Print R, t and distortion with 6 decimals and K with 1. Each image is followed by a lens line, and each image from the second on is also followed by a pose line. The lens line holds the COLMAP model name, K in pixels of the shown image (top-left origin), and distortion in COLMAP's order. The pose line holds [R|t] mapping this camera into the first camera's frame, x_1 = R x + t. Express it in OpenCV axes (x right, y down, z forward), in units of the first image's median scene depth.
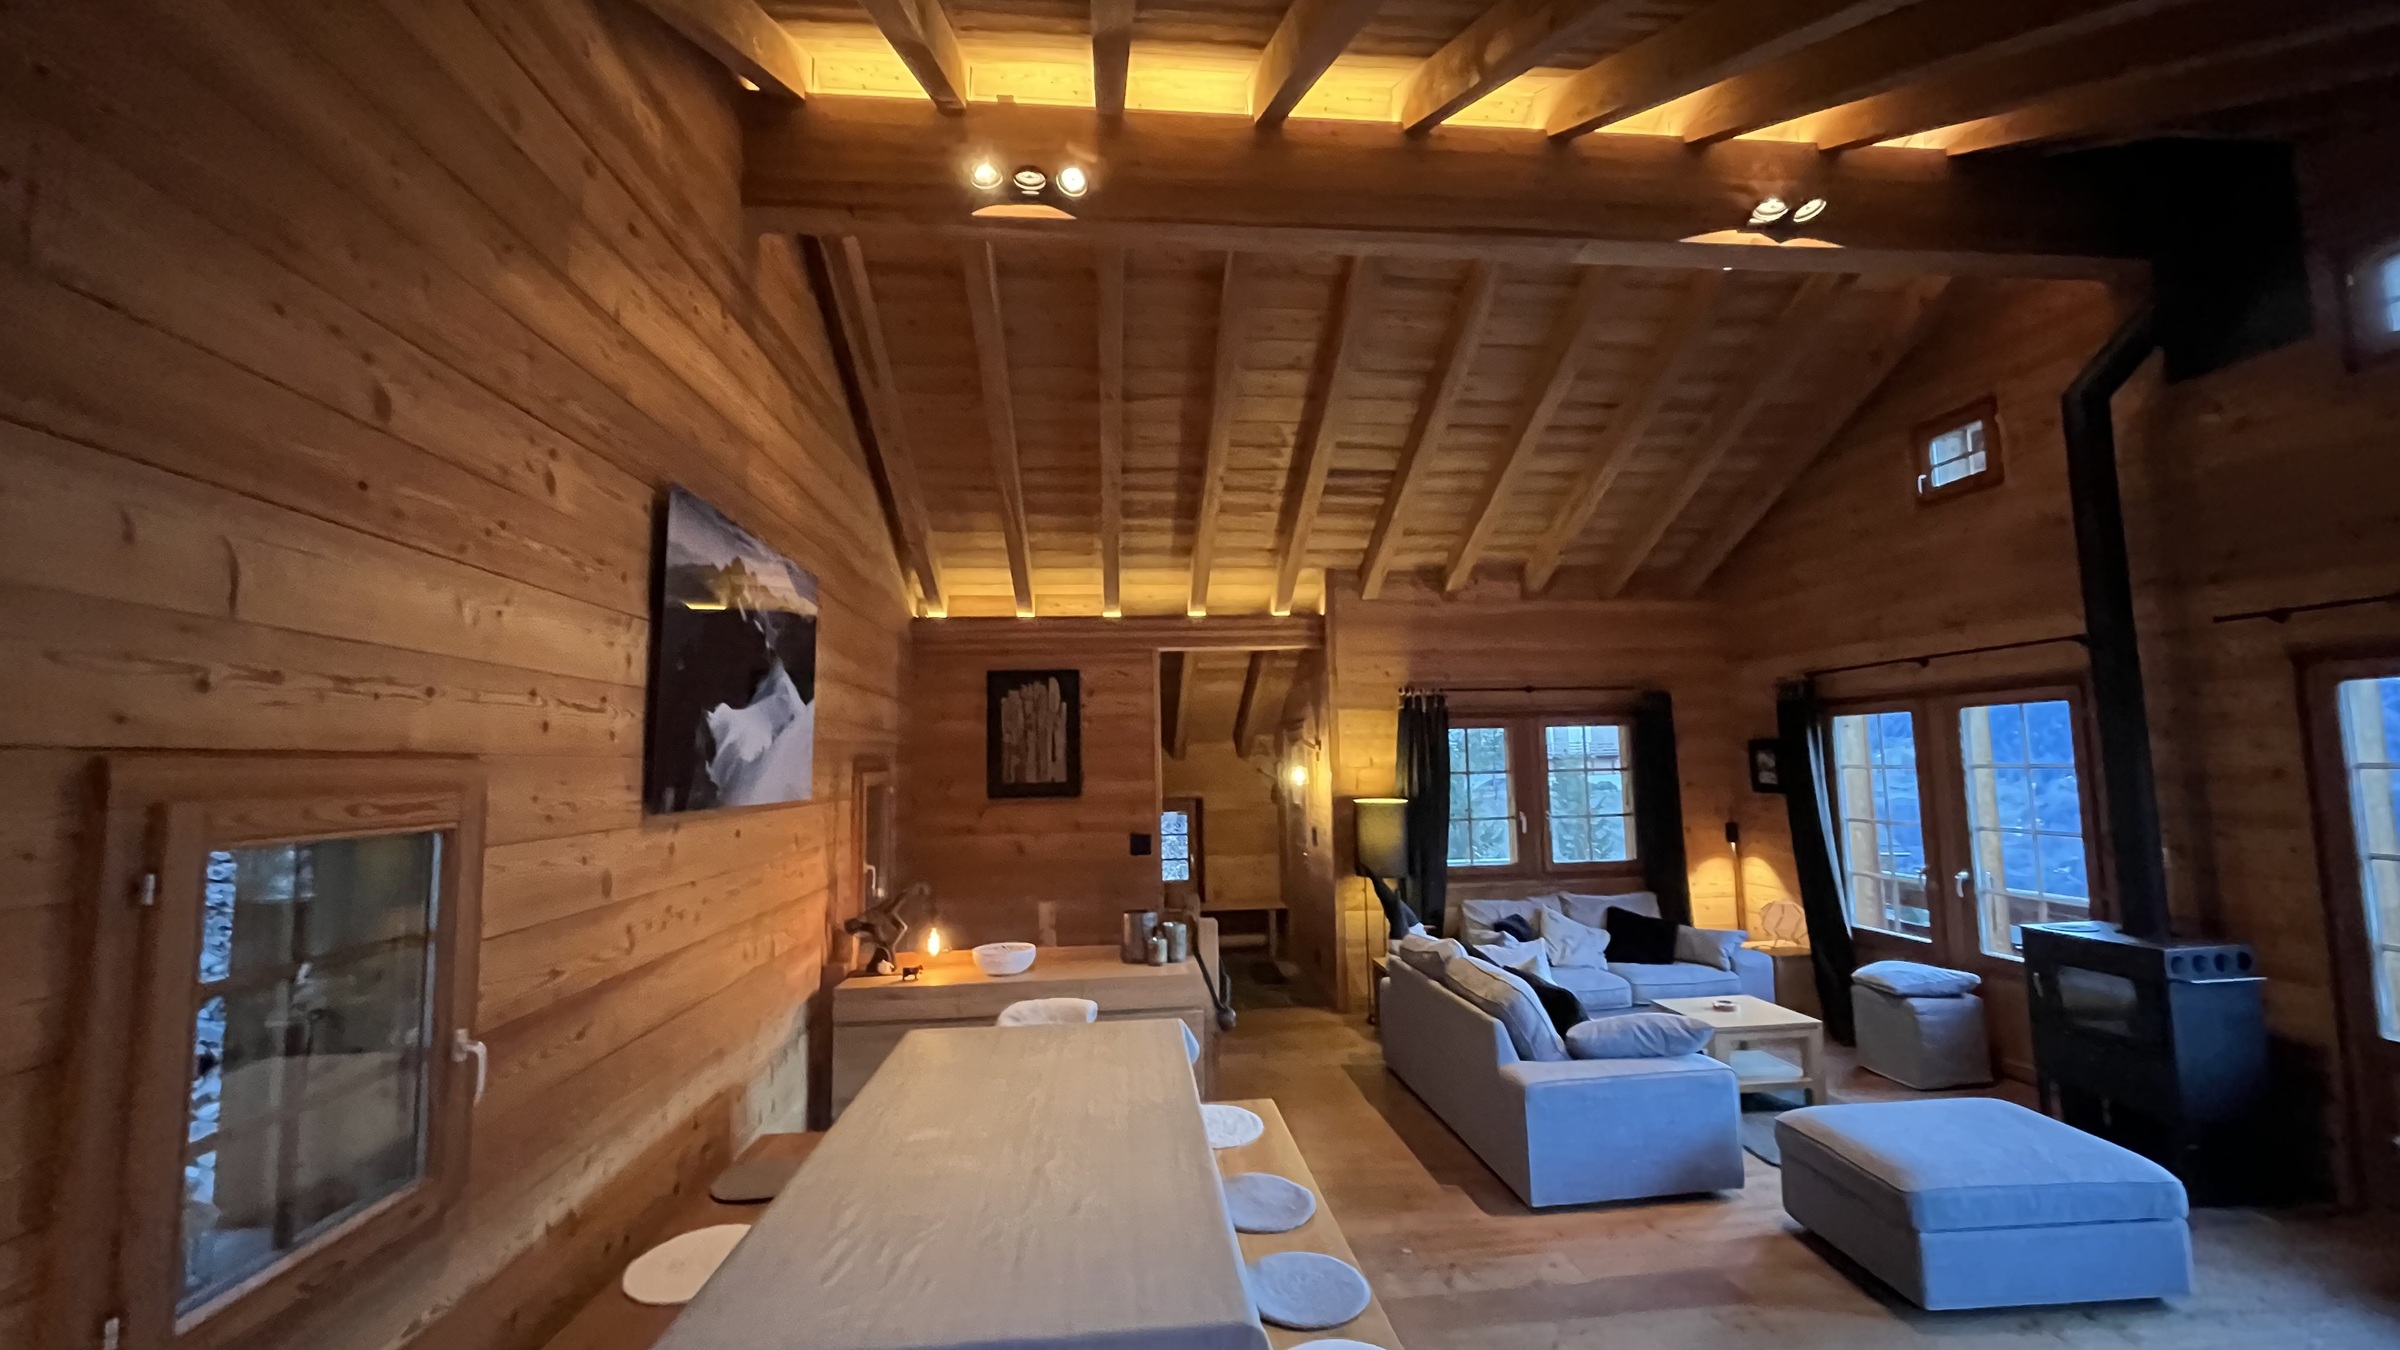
lens RADIAL K [[977.9, 0, 1200.0], [0, 977.9, 675.0], [0, 0, 1]] dist [-0.000868, 0.000321]
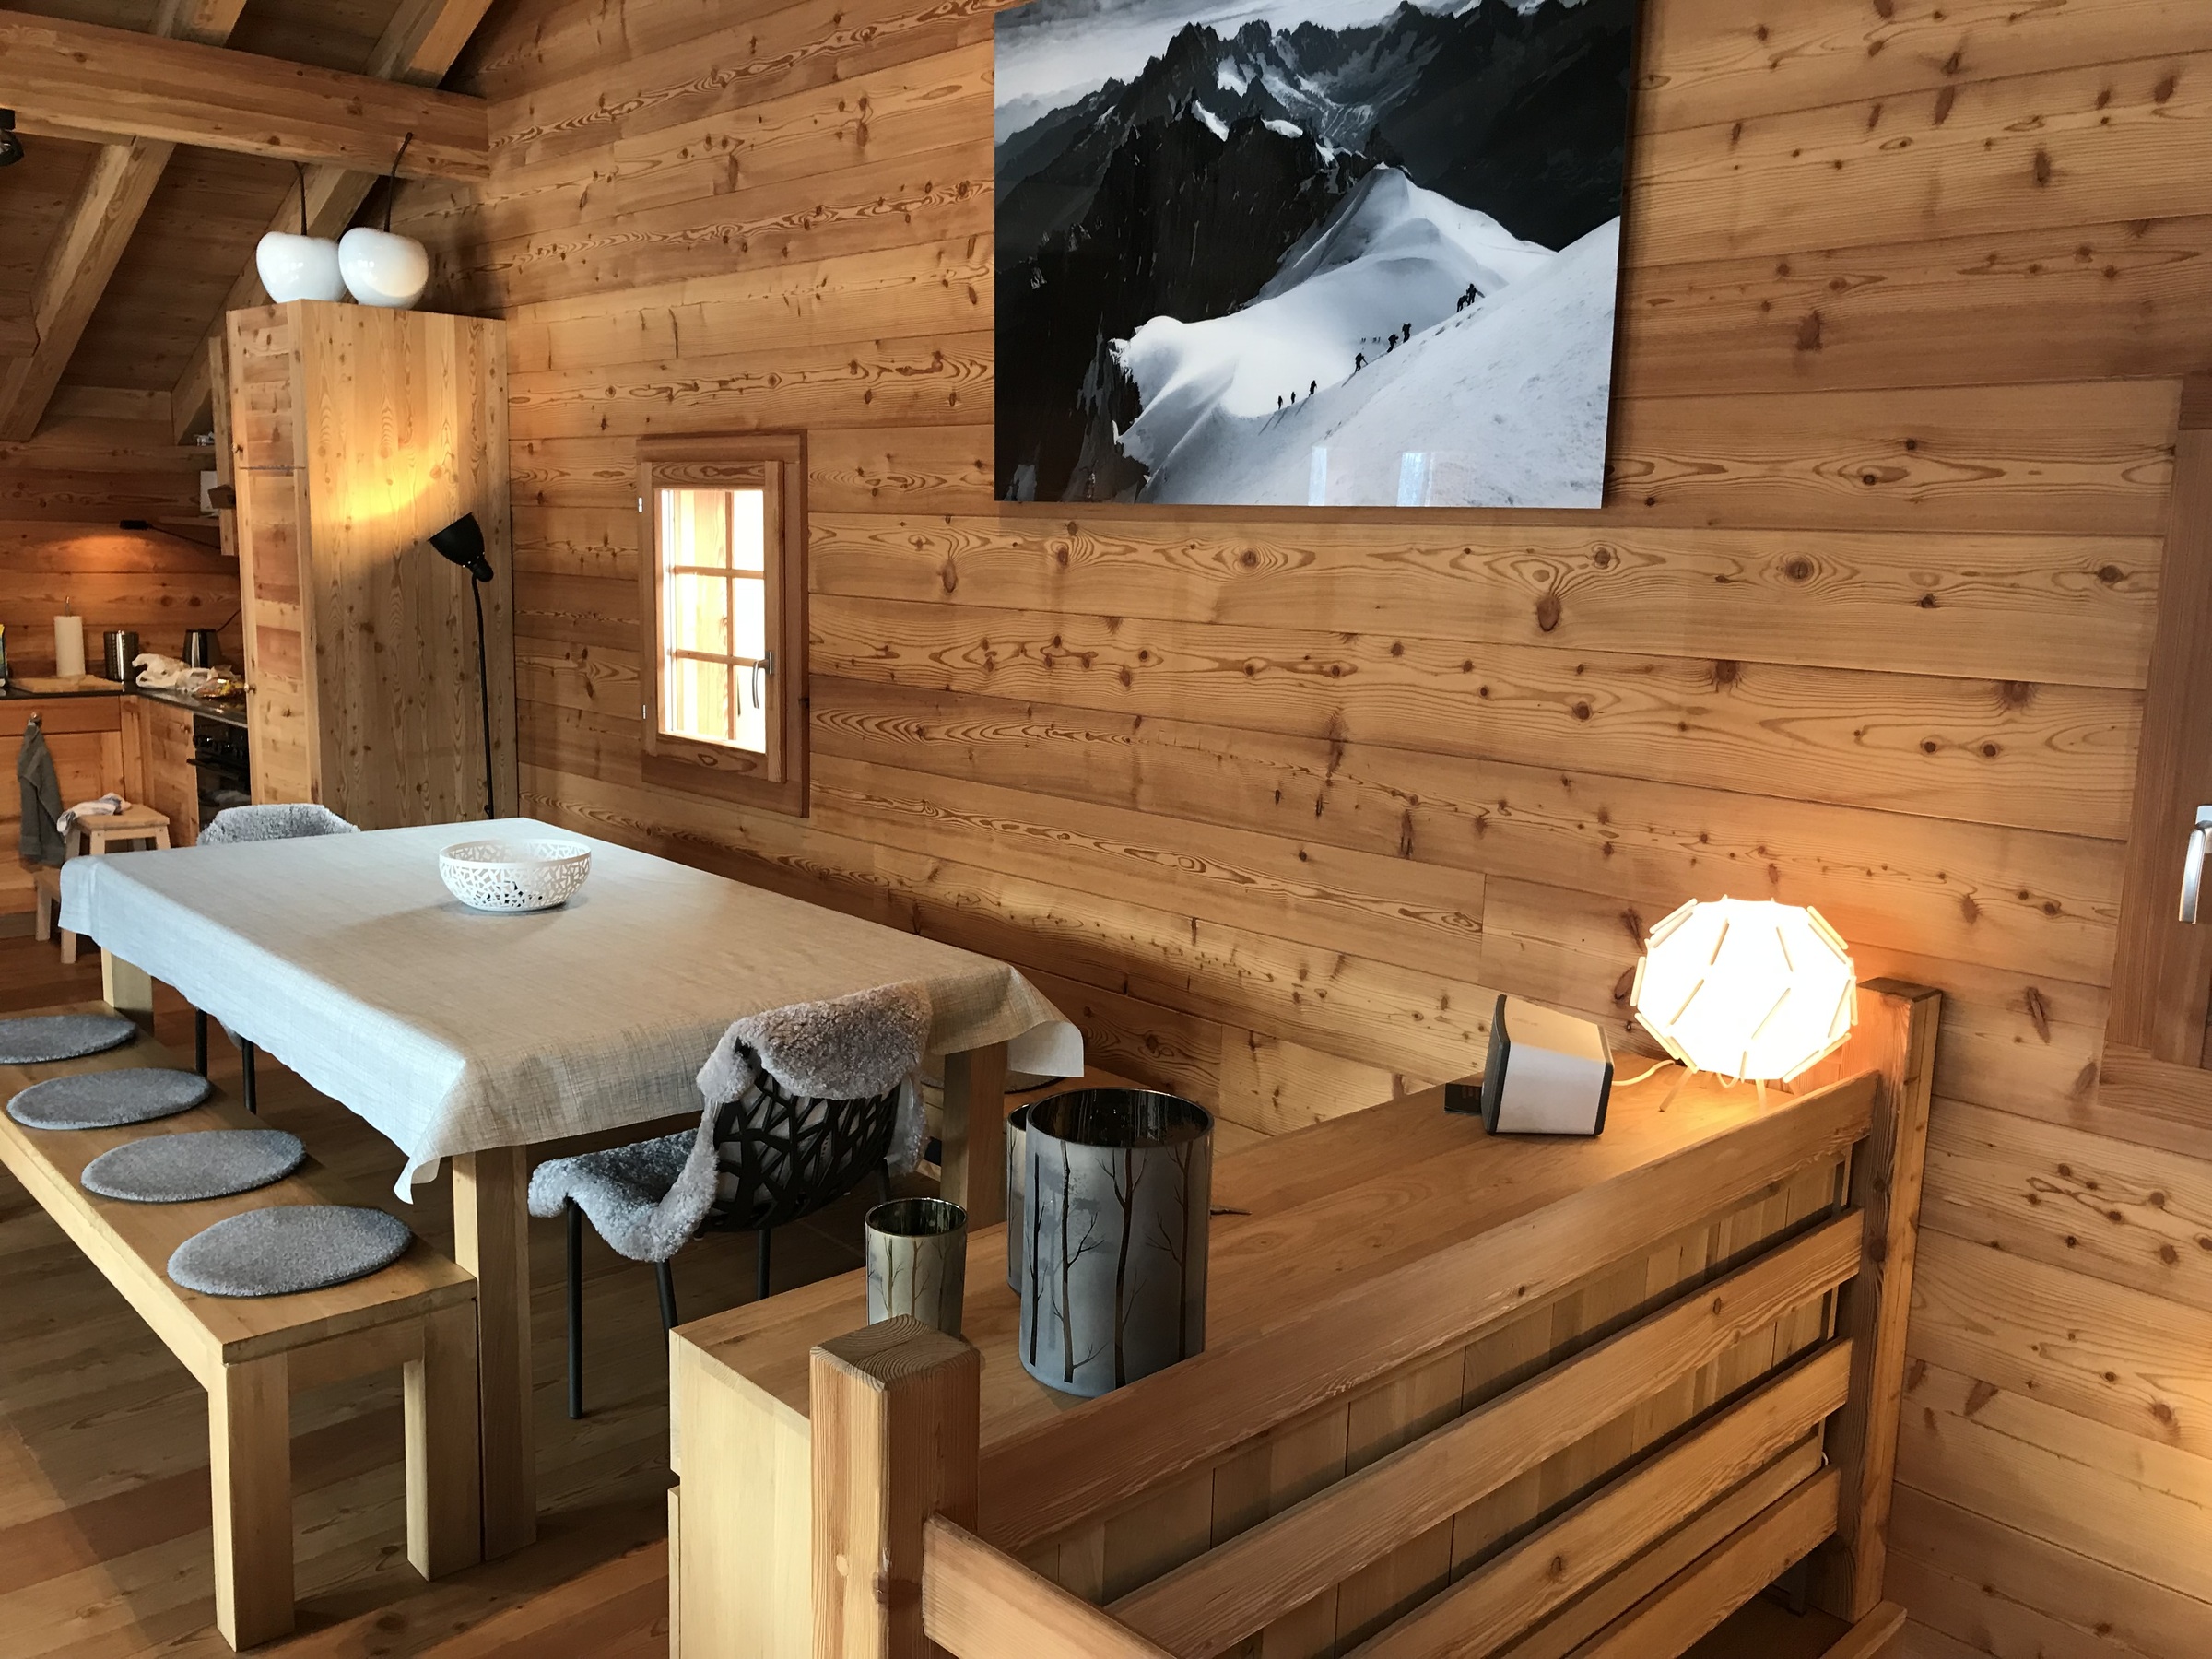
lens RADIAL K [[1780.2, 0, 1106.0], [0, 1780.2, 829.5], [0, 0, 1]] dist [0.001103, -0.003007]
pose [[-0.785789, 0.090029, -0.611907, 0.053190], [0.034140, 0.994154, 0.102427, 0.059530], [0.617551, 0.059596, -0.784270, 0.496360]]
